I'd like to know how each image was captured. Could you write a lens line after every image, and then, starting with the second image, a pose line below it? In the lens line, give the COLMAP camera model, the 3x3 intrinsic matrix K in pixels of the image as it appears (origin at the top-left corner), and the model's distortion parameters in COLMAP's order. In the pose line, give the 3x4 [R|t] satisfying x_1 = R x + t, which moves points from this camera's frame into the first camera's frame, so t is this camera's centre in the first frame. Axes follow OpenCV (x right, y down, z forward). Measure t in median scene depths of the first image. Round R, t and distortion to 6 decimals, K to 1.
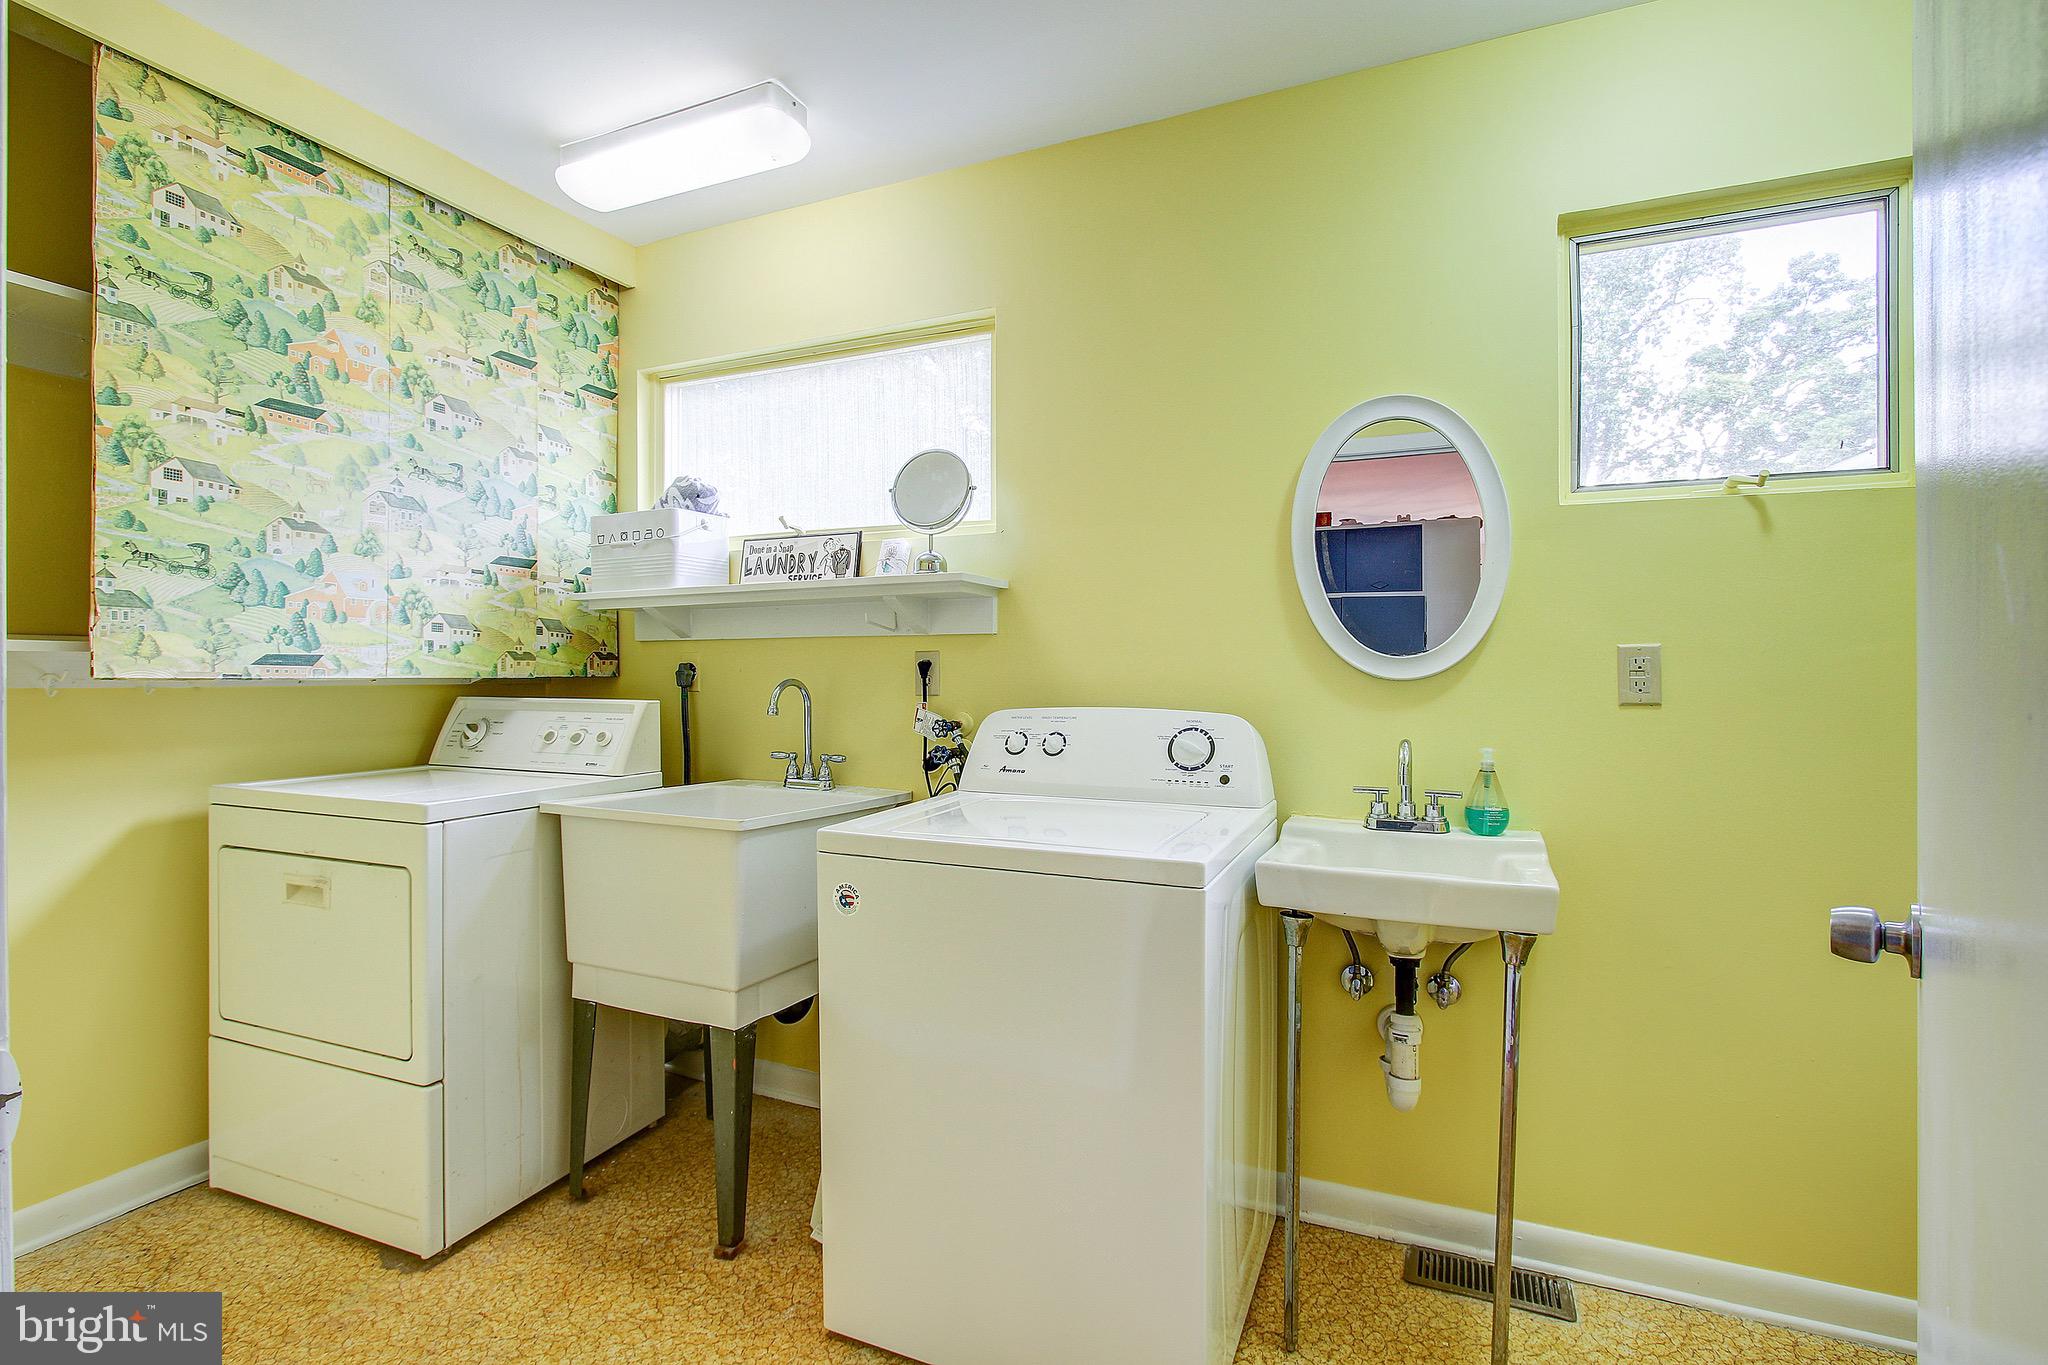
lens RADIAL K [[940.7, 0, 1026.7], [0, 940.7, 680.2], [0, 0, 1]] dist [-0.027576, 0.005810]
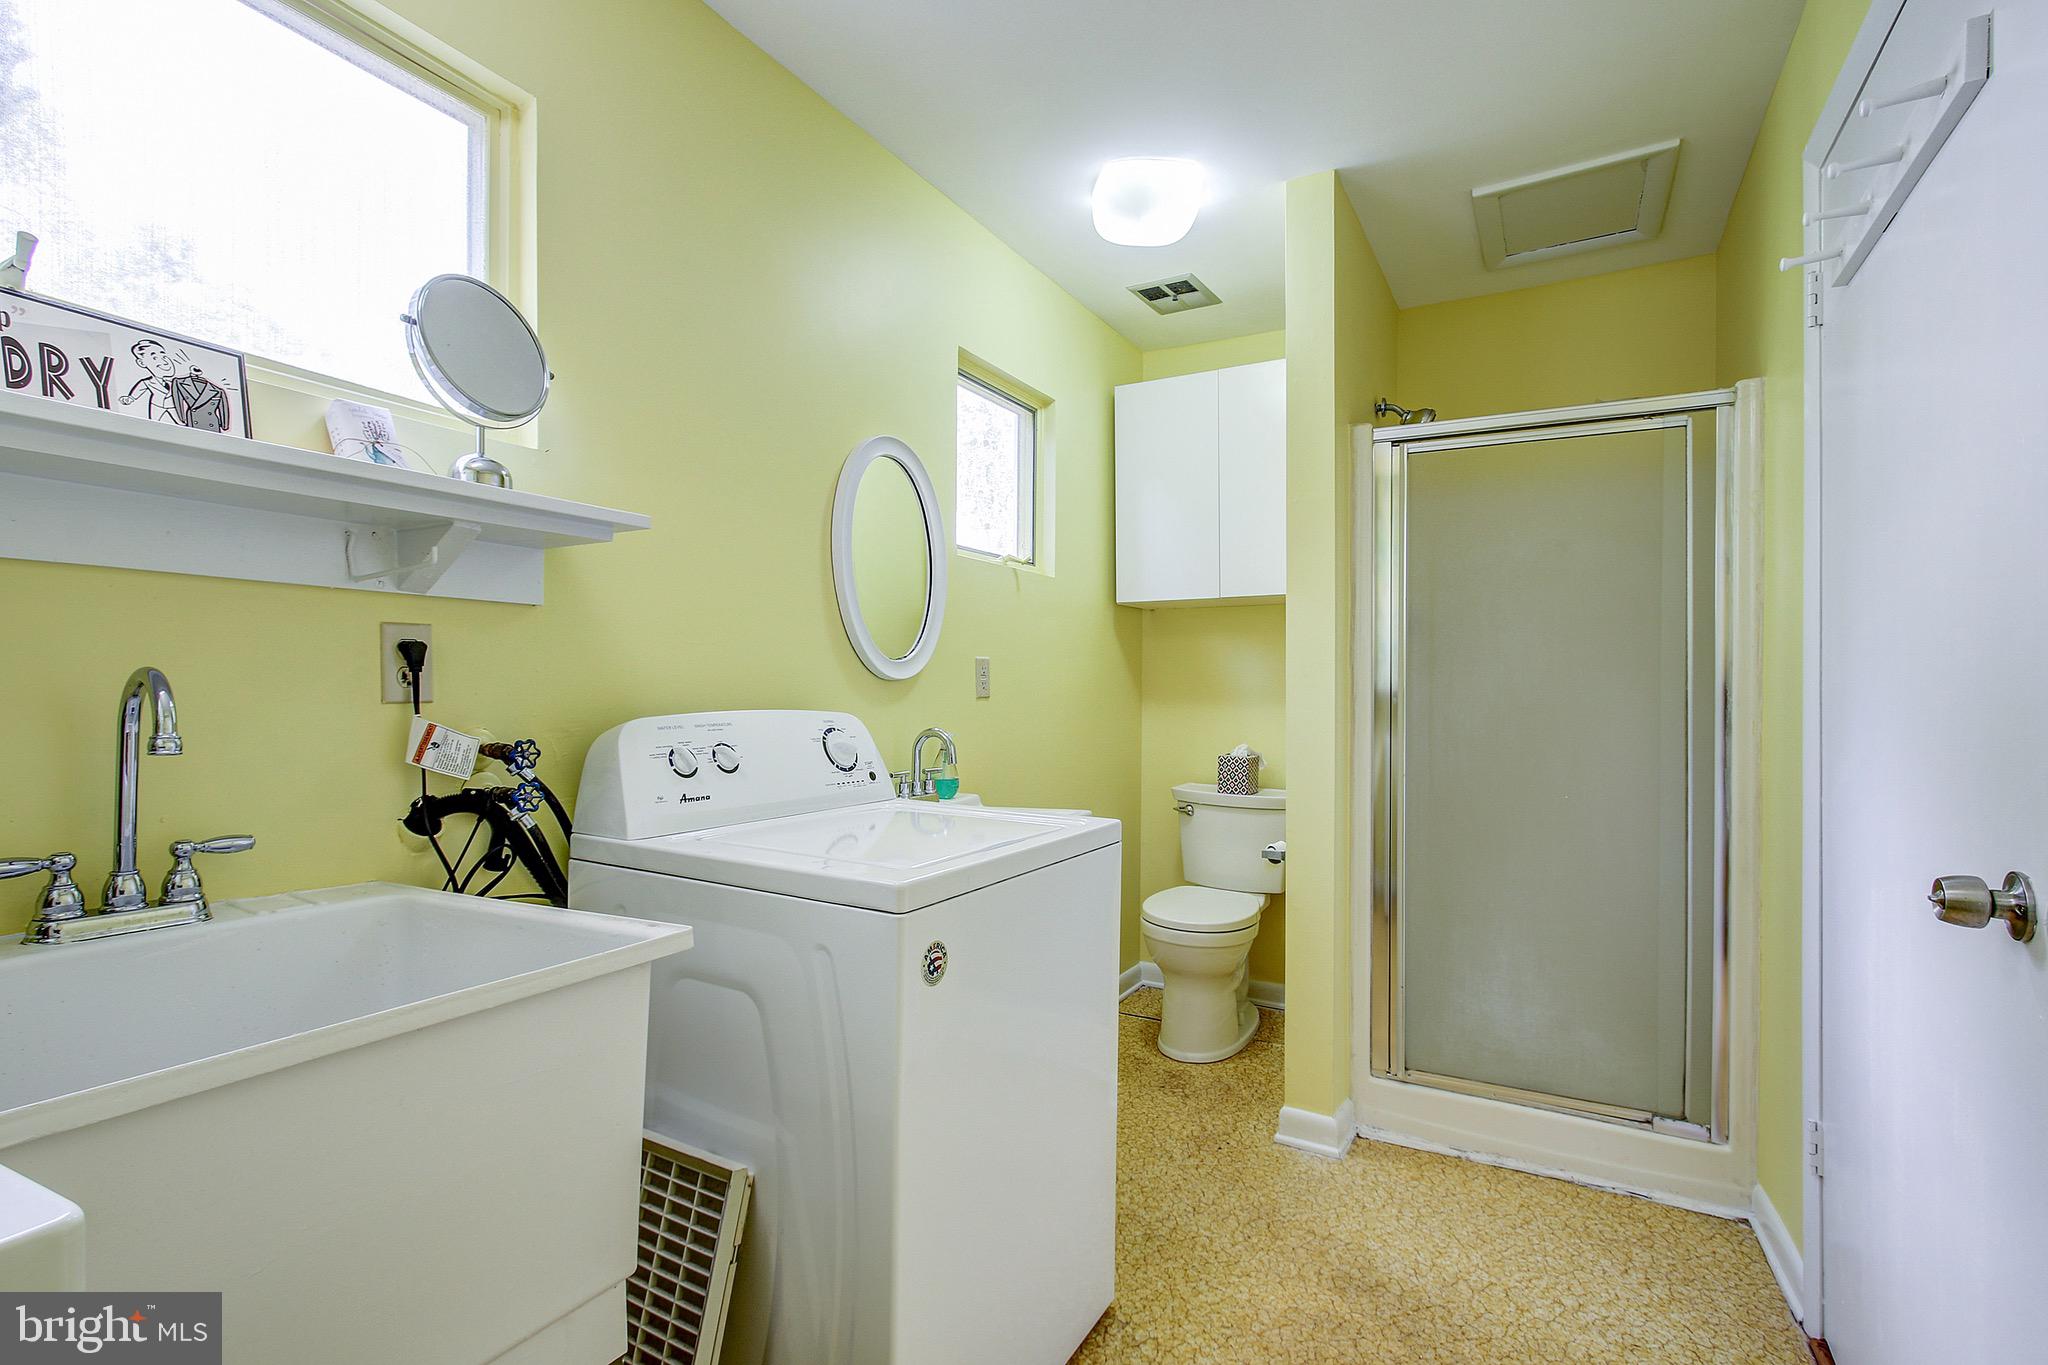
lens RADIAL K [[962.3, 0, 1024.0], [0, 962.3, 682.5], [0, 0, 1]] dist [0.074236, 0.000232]
pose [[0.119961, 0.008214, 0.992745, -0.673072], [0.007025, 0.999934, -0.009123, 0.012733], [-0.992754, 0.008069, 0.119895, 0.594217]]
